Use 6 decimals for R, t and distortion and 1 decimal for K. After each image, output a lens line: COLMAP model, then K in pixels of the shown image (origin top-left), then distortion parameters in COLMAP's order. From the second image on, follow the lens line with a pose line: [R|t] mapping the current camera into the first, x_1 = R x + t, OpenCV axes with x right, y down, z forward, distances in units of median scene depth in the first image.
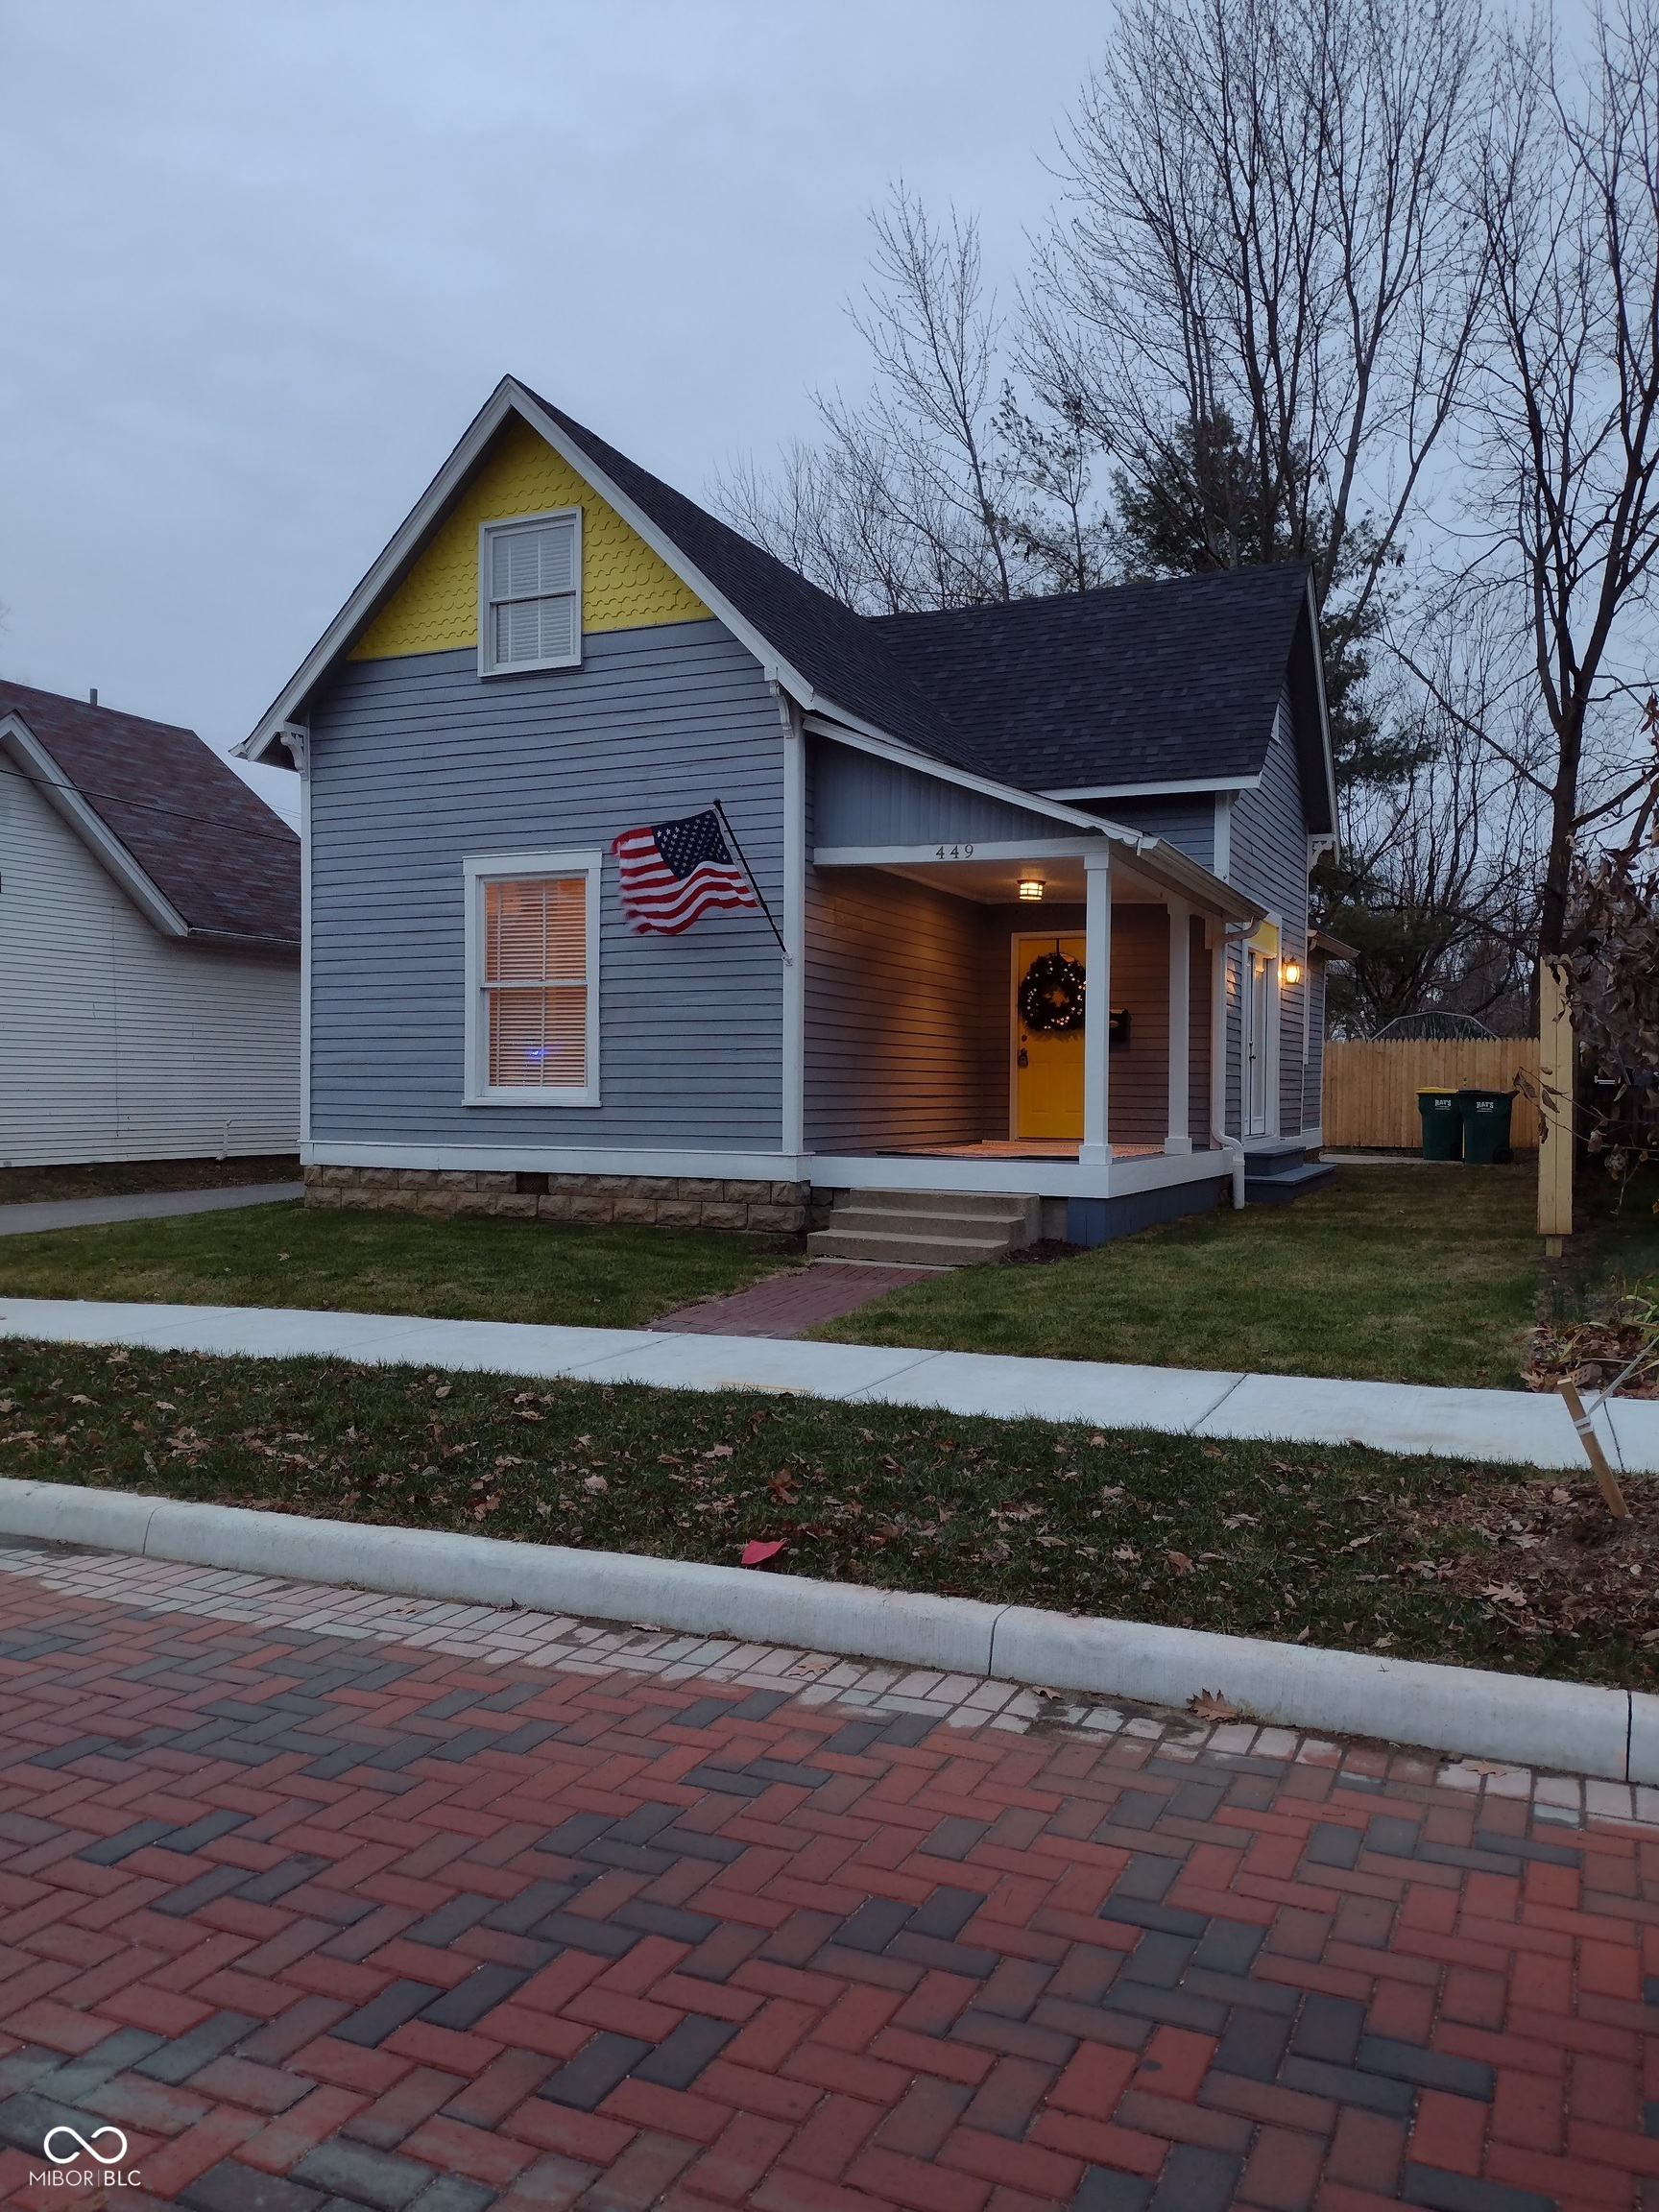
lens RADIAL K [[1663.8, 0, 822.7], [0, 1663.8, 1112.7], [0, 0, 1]] dist [0.071578, -0.087384]
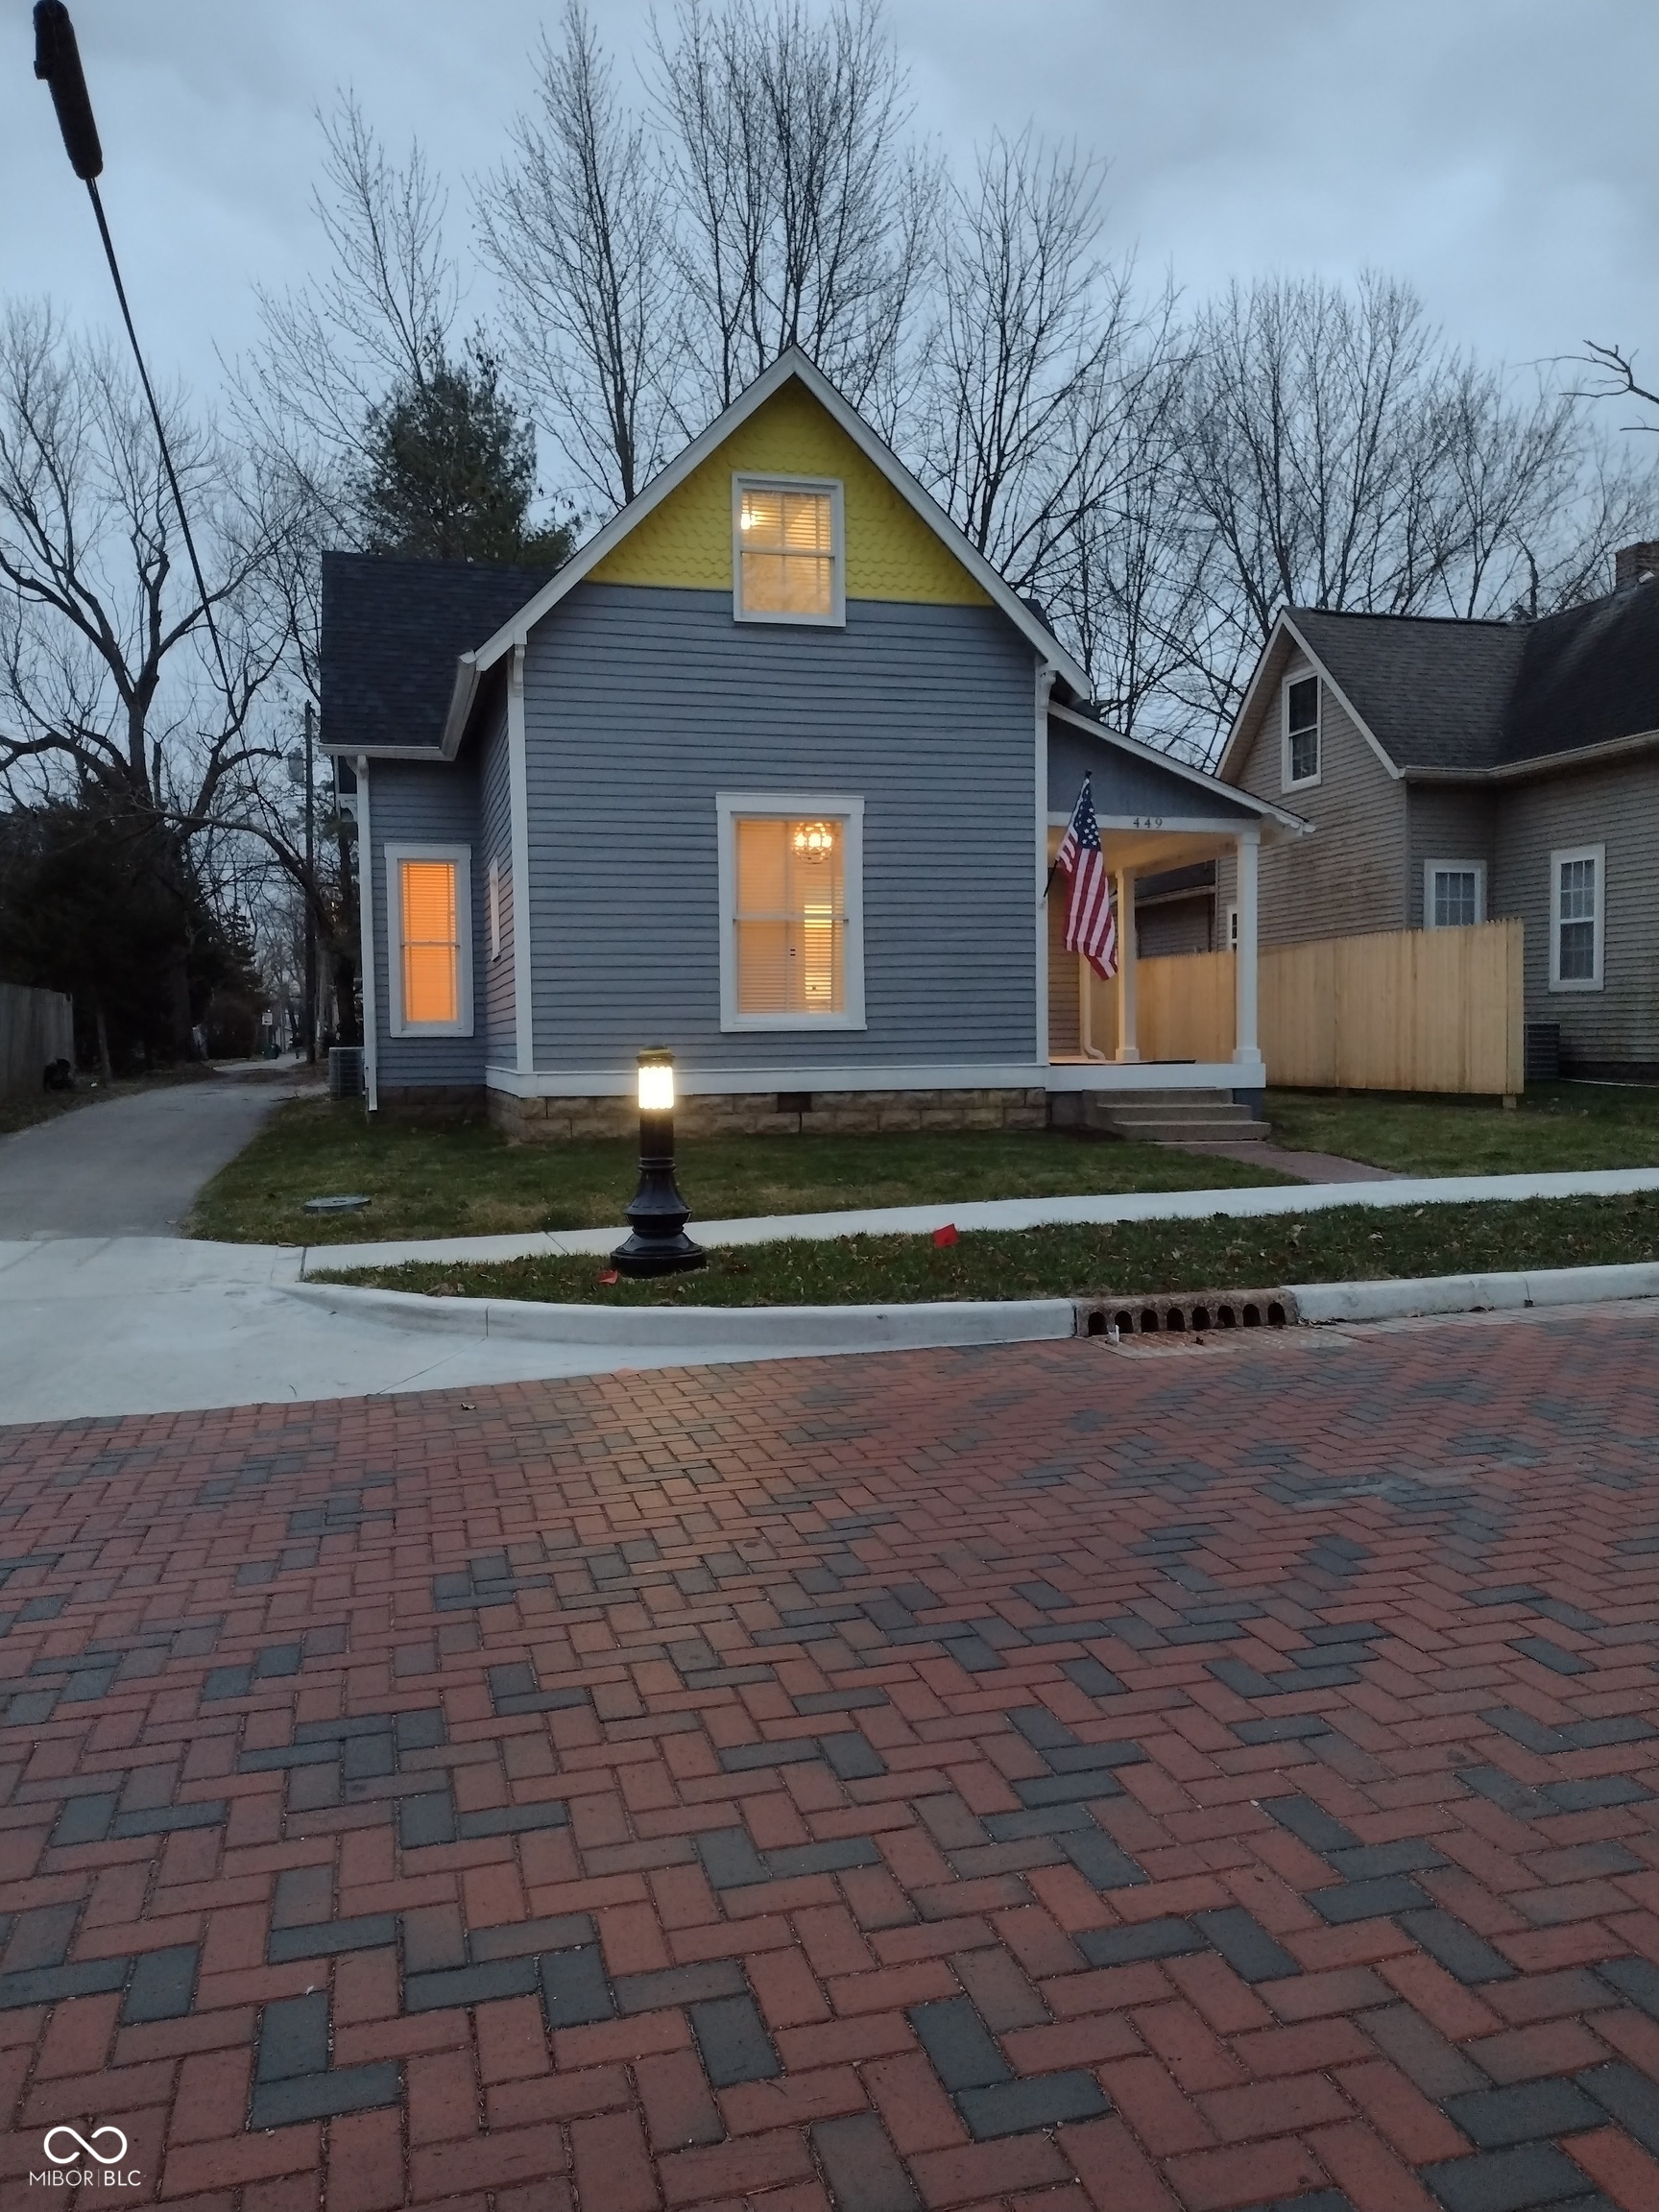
lens RADIAL K [[1663.8, 0, 827.2], [0, 1663.8, 1111.8], [0, 0, 1]] dist [0.071578, -0.087384]
pose [[0.759437, -0.052818, 0.648433, -0.841537], [0.023202, 0.998264, 0.054141, -0.009350], [-0.650167, -0.026072, 0.759344, 0.160997]]
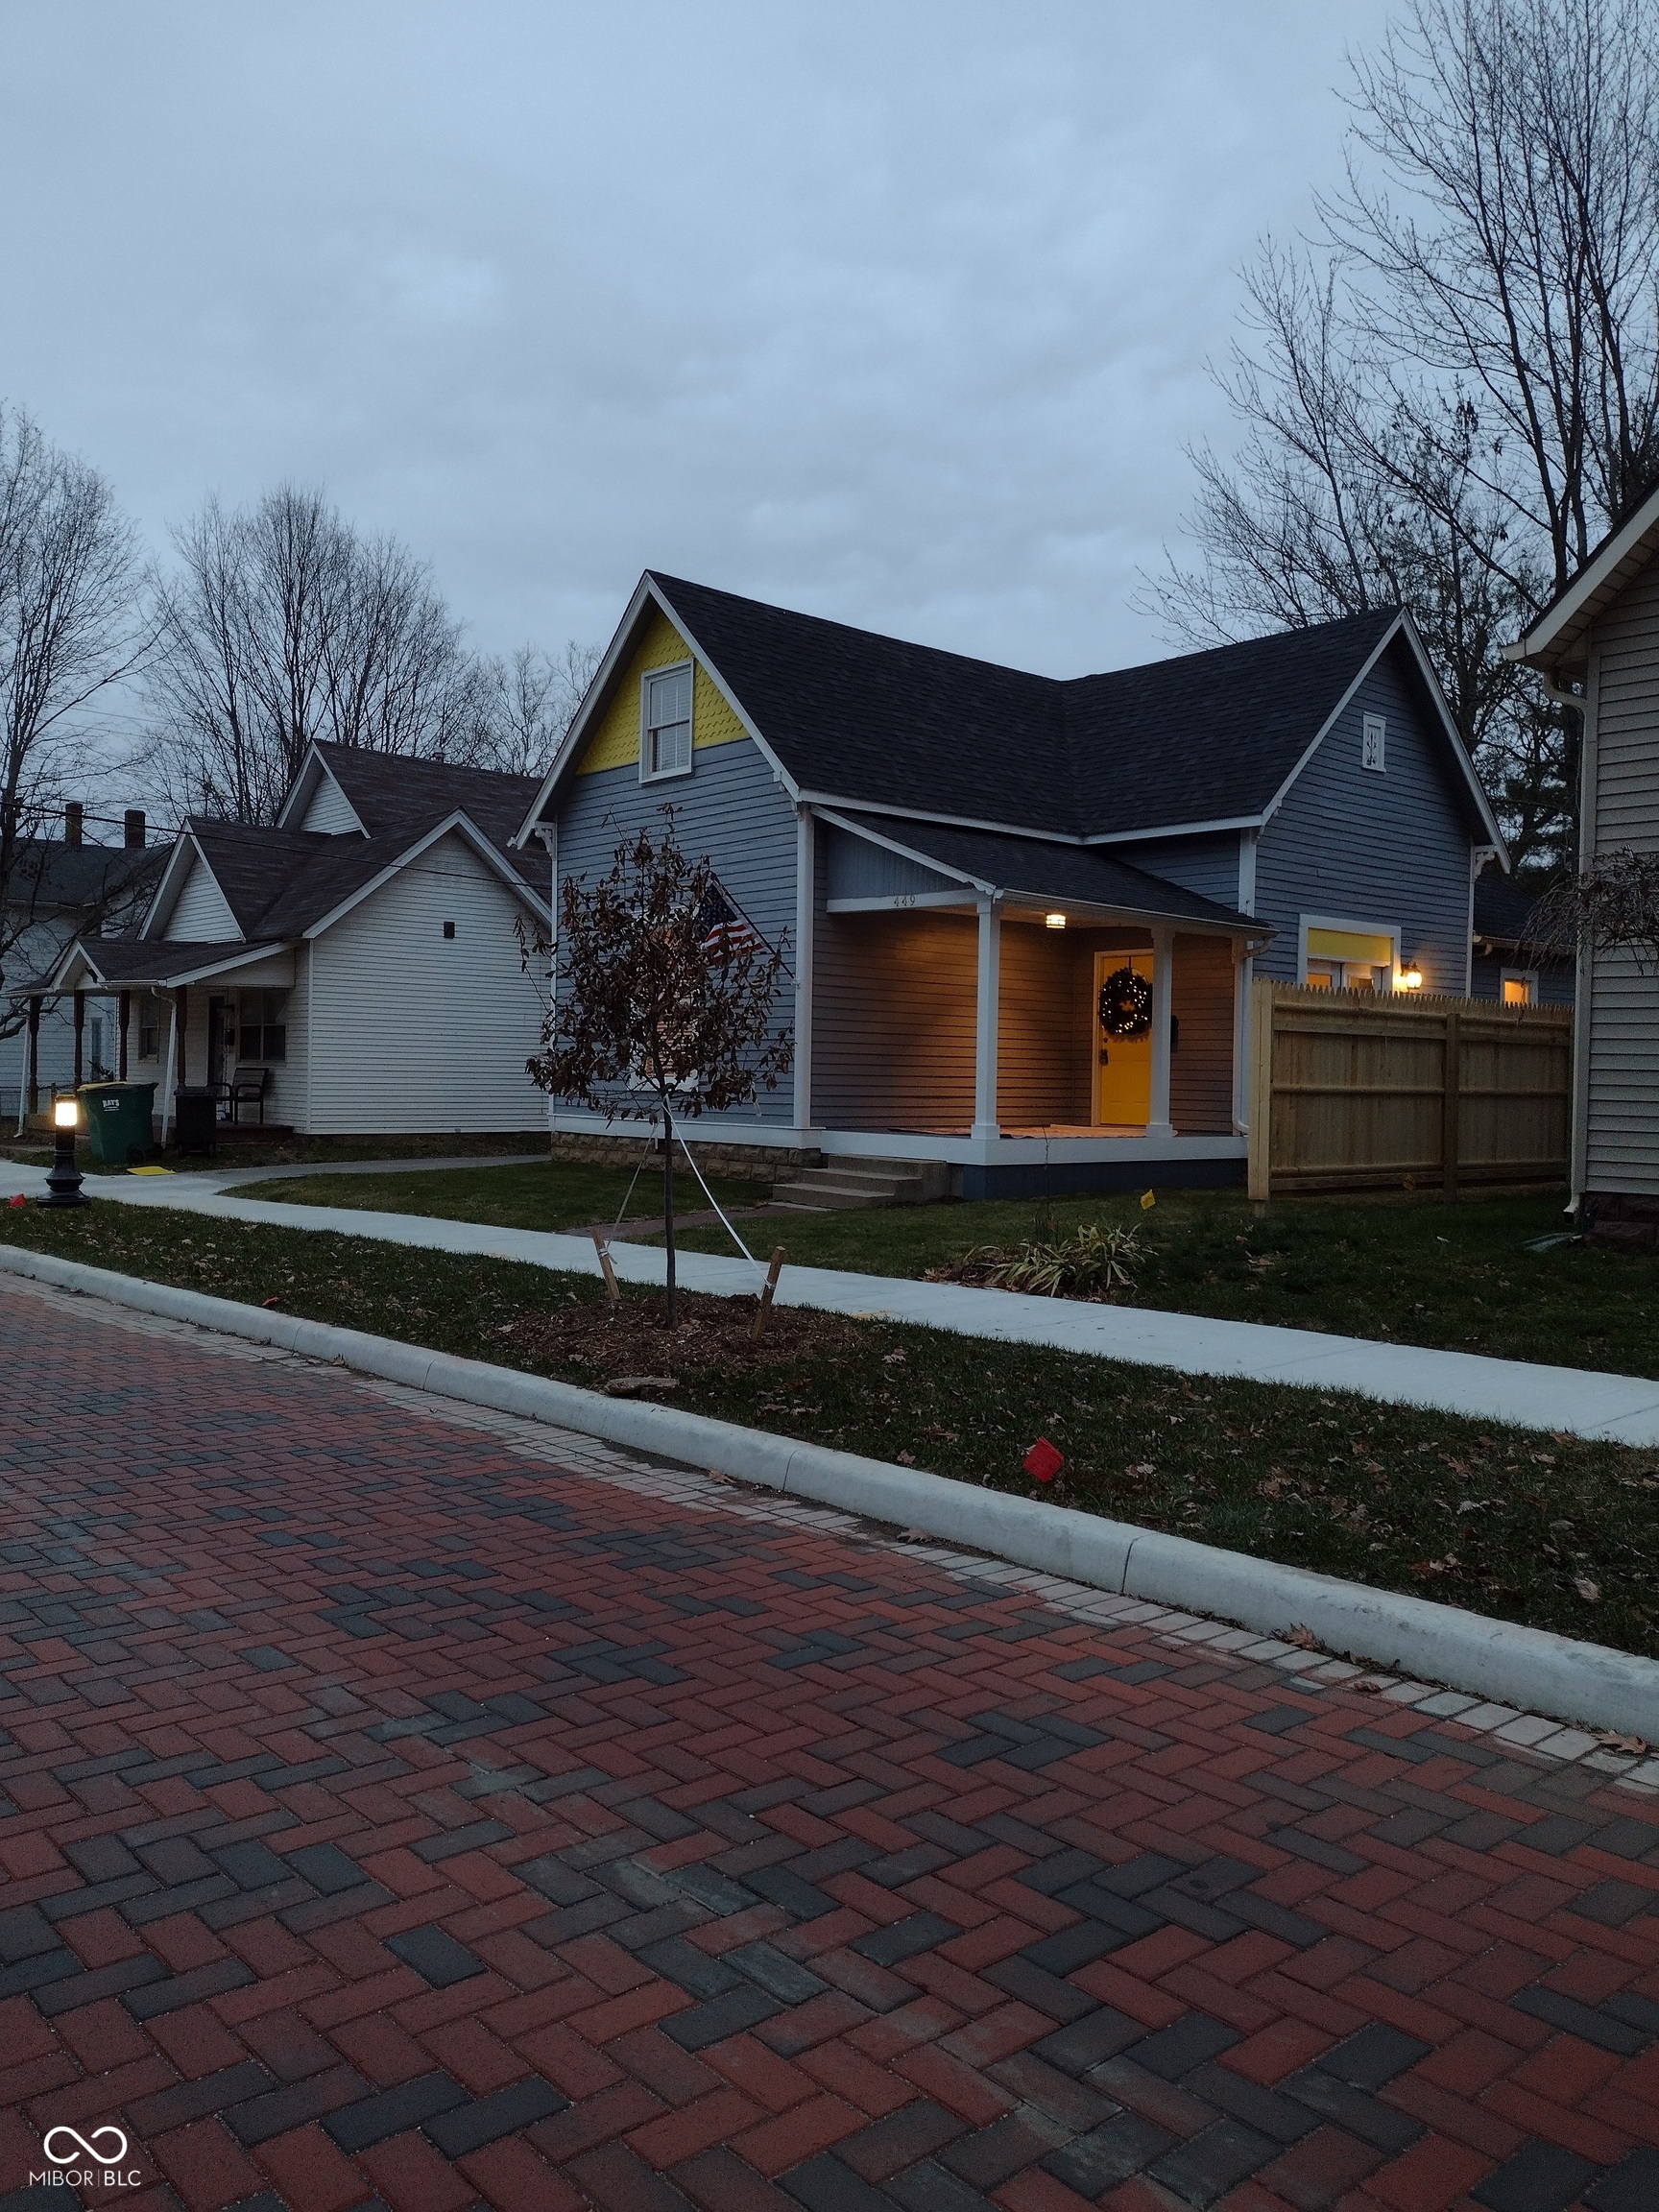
lens RADIAL K [[1663.8, 0, 790.5], [0, 1663.8, 1107.9], [0, 0, 1]] dist [0.071578, -0.087384]
pose [[0.908415, 0.015597, -0.417778, 0.488084], [-0.015546, 0.999873, 0.003524, 0.003456], [0.417780, 0.003294, 0.908542, -0.208757]]
